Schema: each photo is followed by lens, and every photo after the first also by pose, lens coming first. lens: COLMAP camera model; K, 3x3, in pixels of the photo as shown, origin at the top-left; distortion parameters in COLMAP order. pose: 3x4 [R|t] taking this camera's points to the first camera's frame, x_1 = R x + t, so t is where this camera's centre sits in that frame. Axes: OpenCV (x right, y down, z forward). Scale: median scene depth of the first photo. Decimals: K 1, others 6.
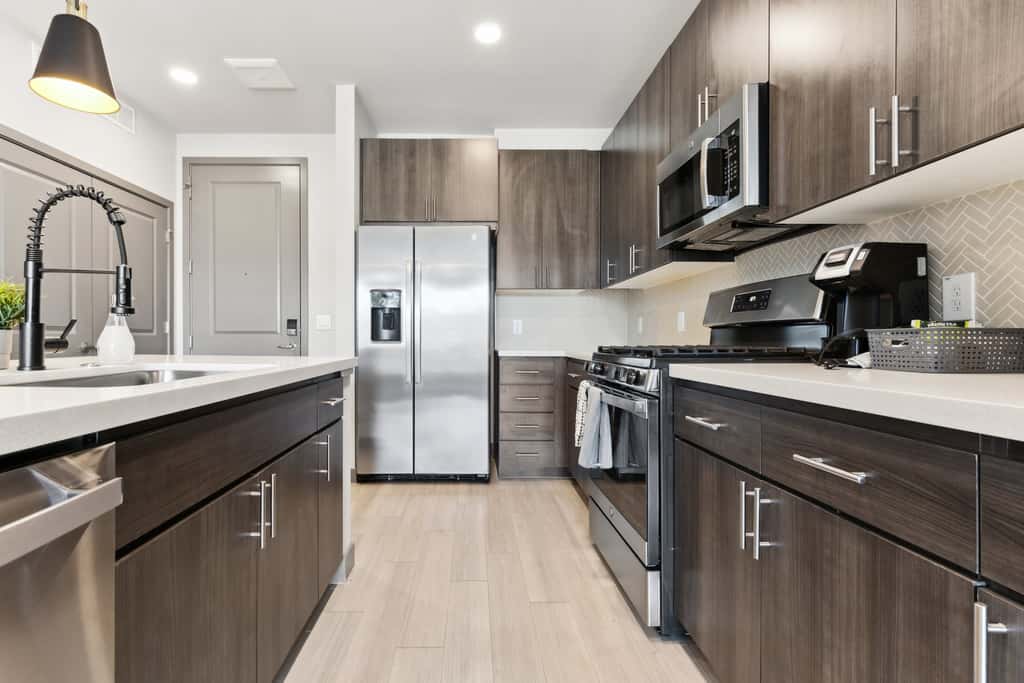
lens RADIAL K [[457.4, 0, 490.6], [0, 457.4, 335.4], [0, 0, 1]] dist [0.001954, 0.000175]
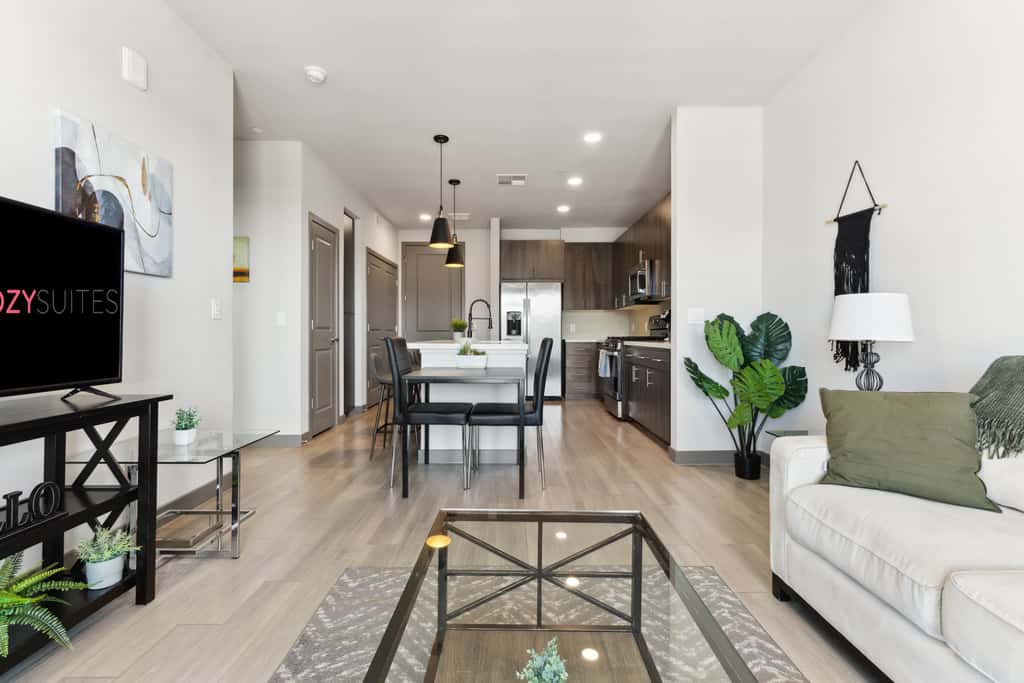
lens RADIAL K [[457.4, 0, 490.6], [0, 457.4, 335.4], [0, 0, 1]] dist [0.001954, 0.000175]
pose [[0.996772, 0.000353, -0.080289, -0.201935], [0.000523, 0.999940, 0.010897, -0.013378], [0.080288, -0.010903, 0.996712, -1.488677]]
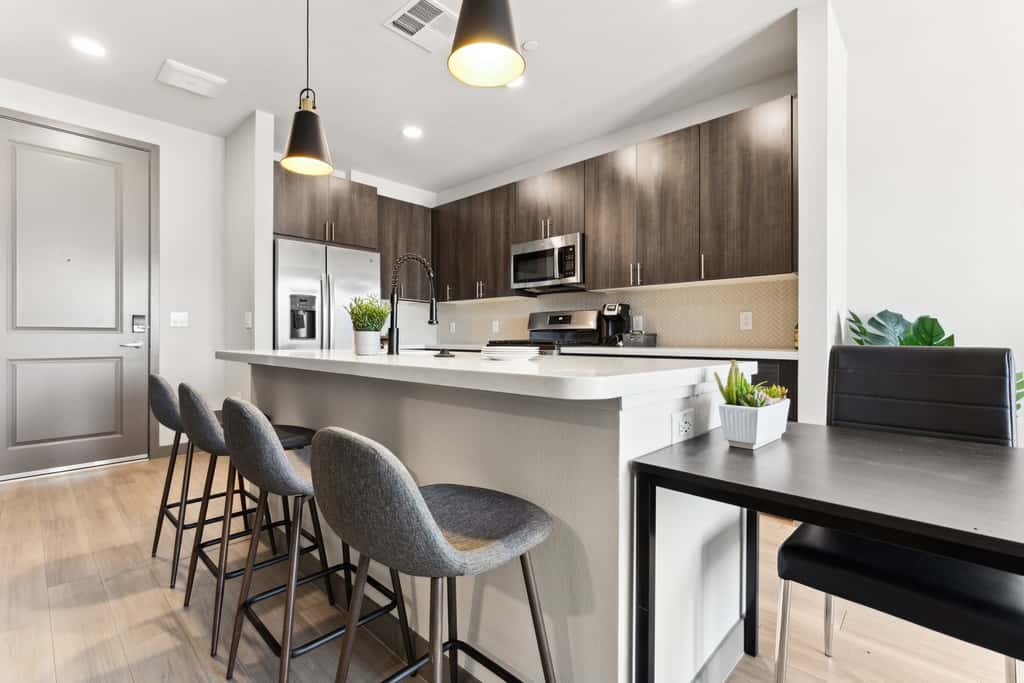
lens RADIAL K [[457.4, 0, 490.6], [0, 457.4, 335.4], [0, 0, 1]] dist [0.001954, 0.000175]
pose [[0.721289, 0.002566, 0.692630, -0.868161], [-0.005356, 0.999984, 0.001873, -0.000736], [-0.692614, -0.005060, 0.721291, -0.255914]]
